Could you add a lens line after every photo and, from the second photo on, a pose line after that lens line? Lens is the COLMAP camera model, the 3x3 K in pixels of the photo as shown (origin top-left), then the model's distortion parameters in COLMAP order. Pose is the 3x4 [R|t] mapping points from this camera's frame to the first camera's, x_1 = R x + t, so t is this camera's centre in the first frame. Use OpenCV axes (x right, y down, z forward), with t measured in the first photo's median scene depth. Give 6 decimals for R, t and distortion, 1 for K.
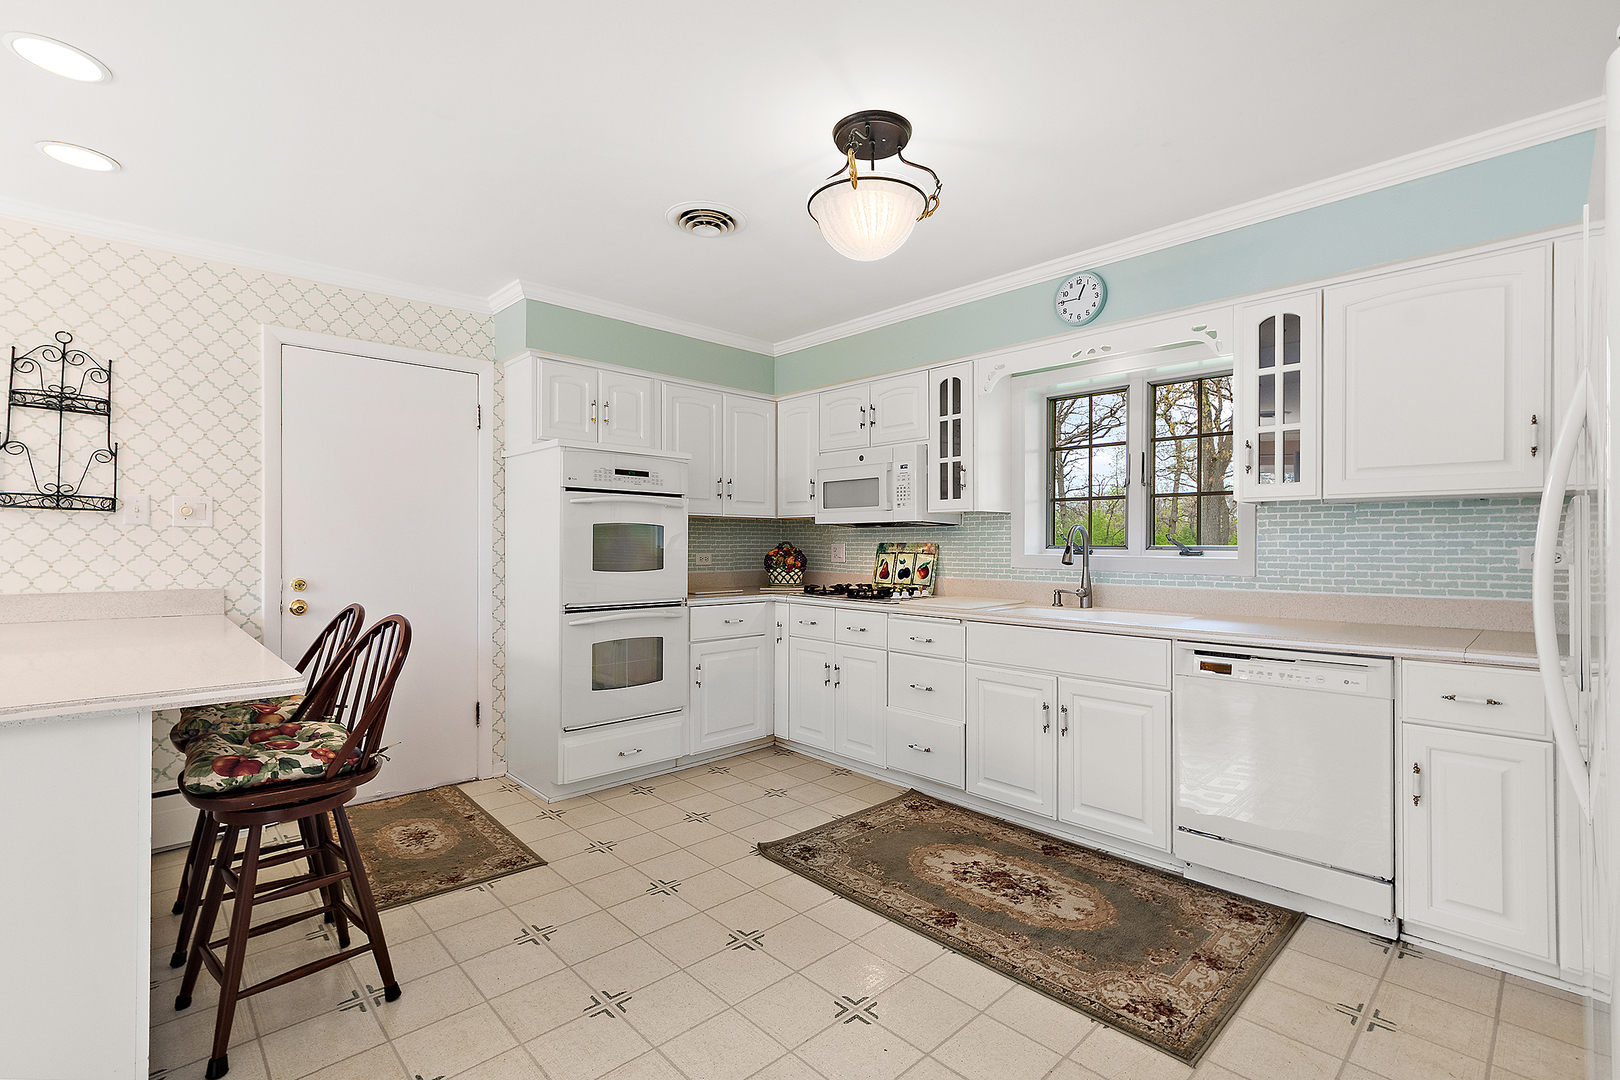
lens RADIAL K [[725.6, 0, 809.4], [0, 725.6, 542.3], [0, 0, 1]] dist [-0.009451, 0.006010]
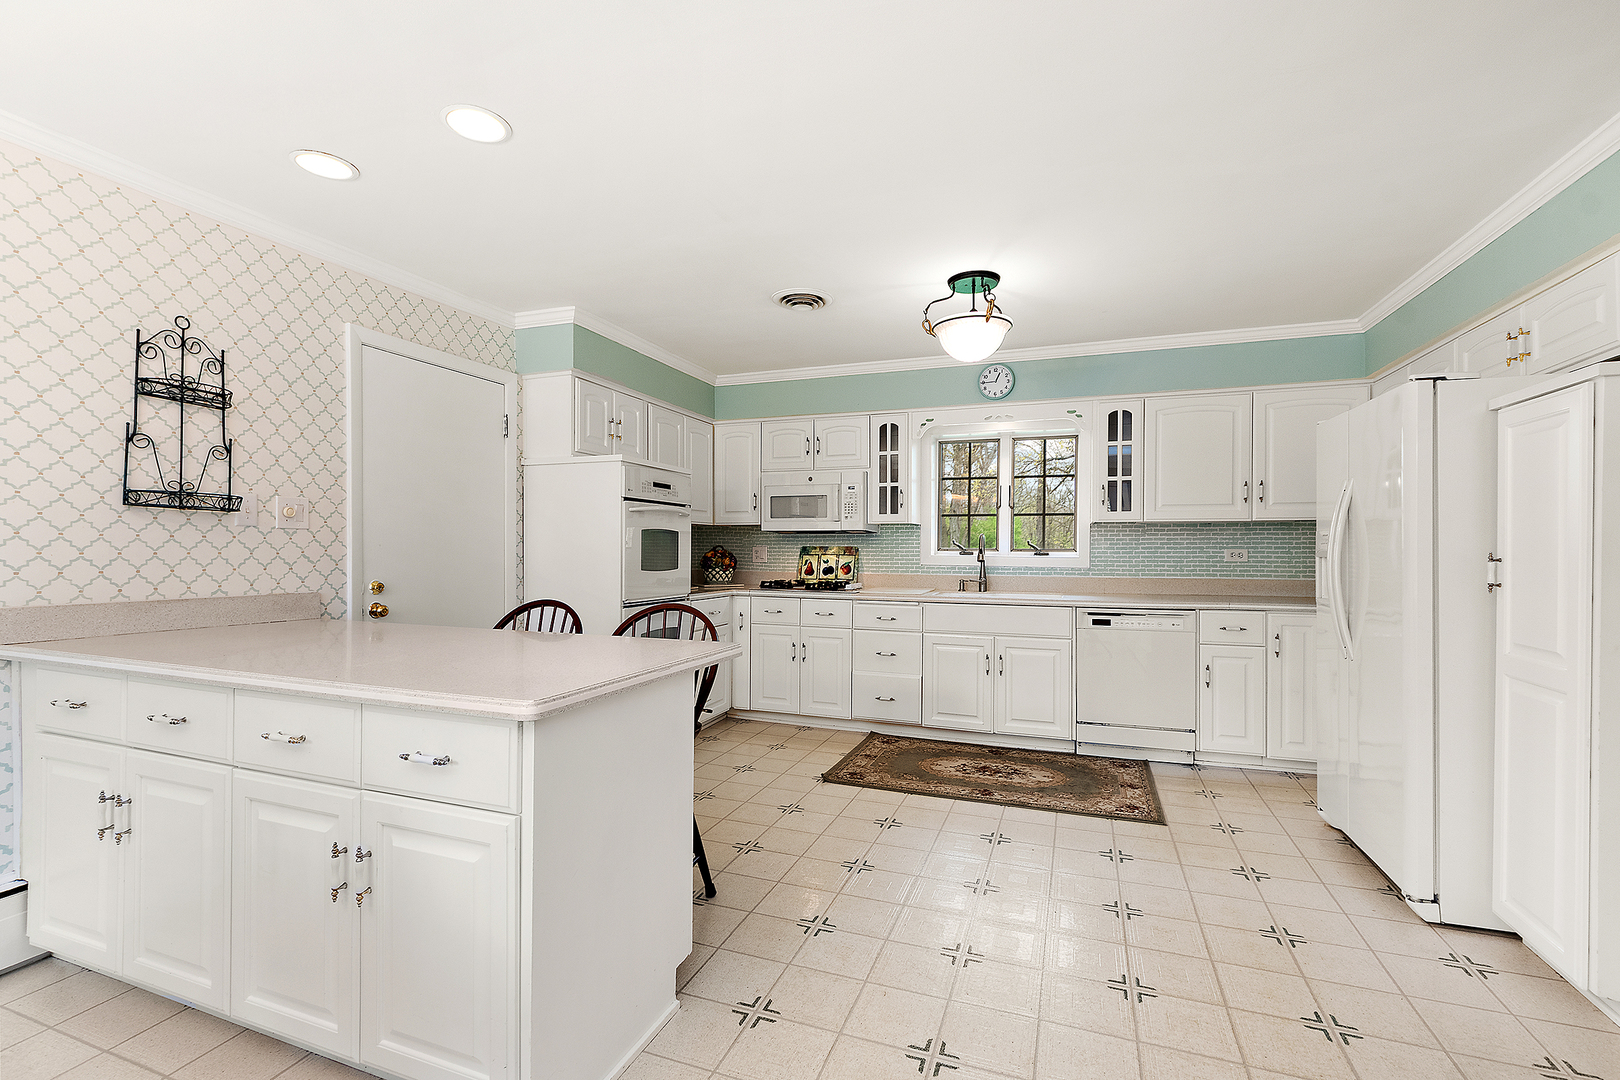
lens RADIAL K [[714.1, 0, 806.9], [0, 714.1, 548.4], [0, 0, 1]] dist [0.000308, -0.000103]
pose [[0.900766, 0.000823, 0.434304, -0.635536], [-0.002529, 0.999991, 0.003350, 0.000014], [-0.434298, -0.004116, 0.900760, -0.152541]]
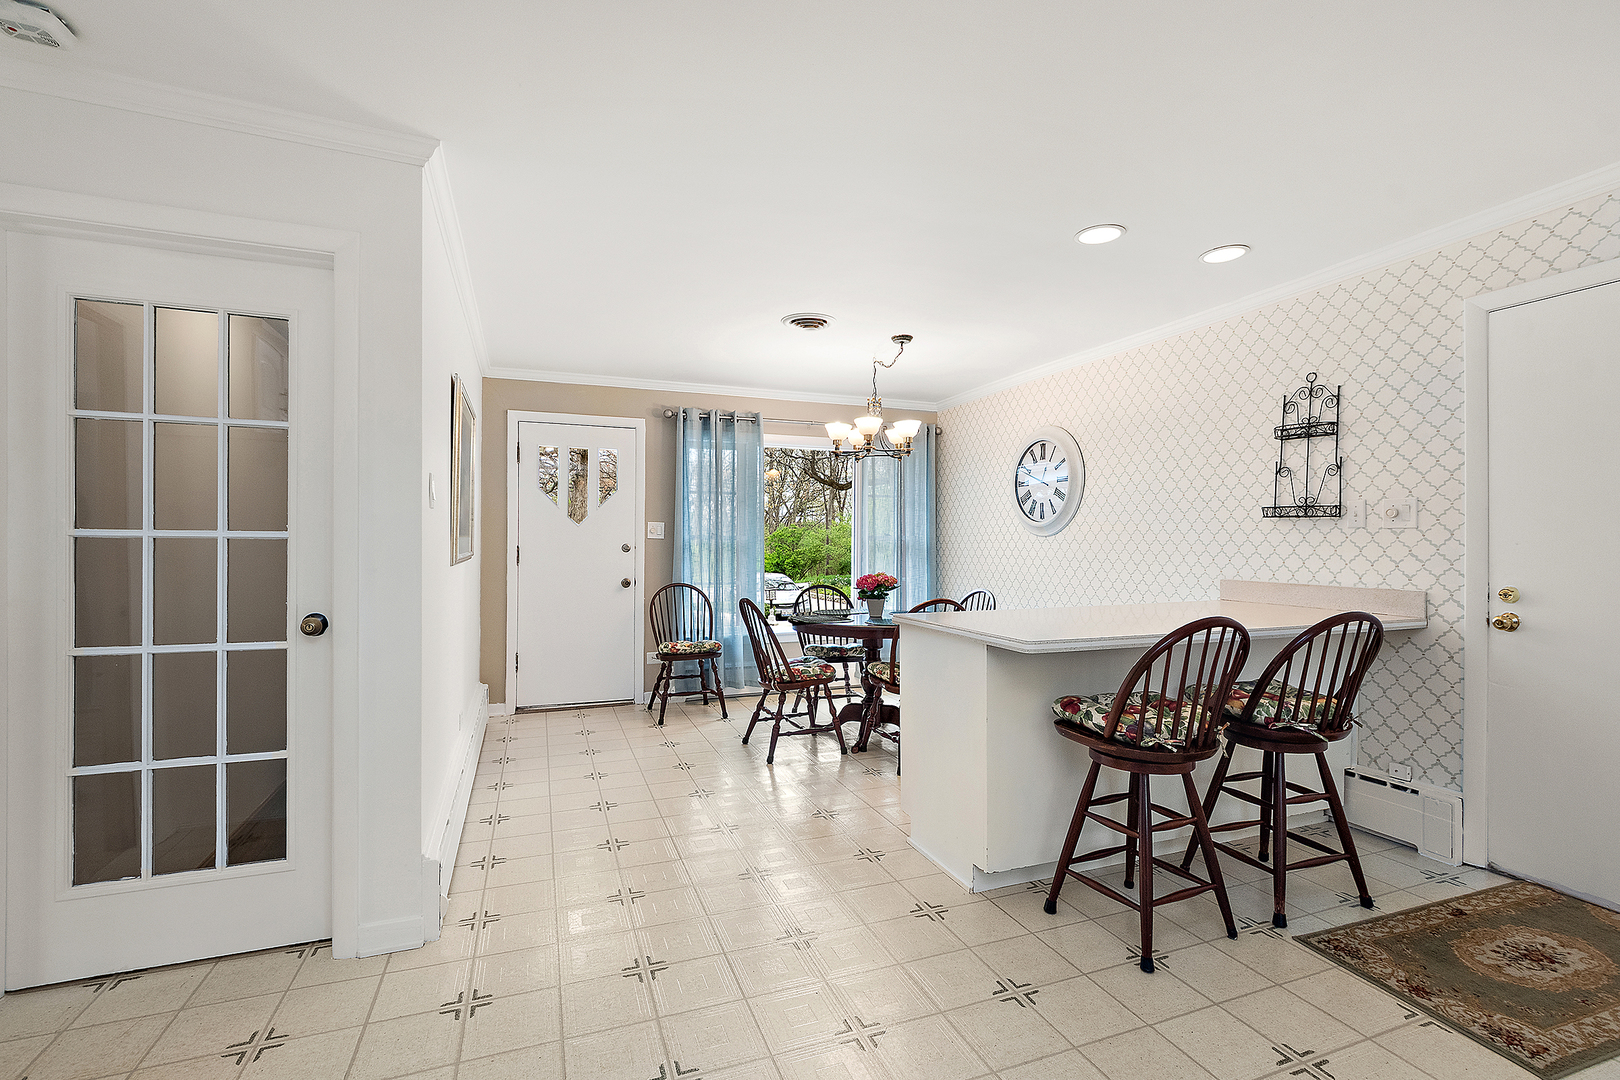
lens RADIAL K [[725.6, 0, 809.4], [0, 725.6, 542.3], [0, 0, 1]] dist [-0.009451, 0.006010]
pose [[-0.384520, -0.003596, -0.923110, 0.390521], [0.000413, 0.999992, -0.004068, 0.001900], [0.923117, -0.001945, -0.384515, 0.613596]]
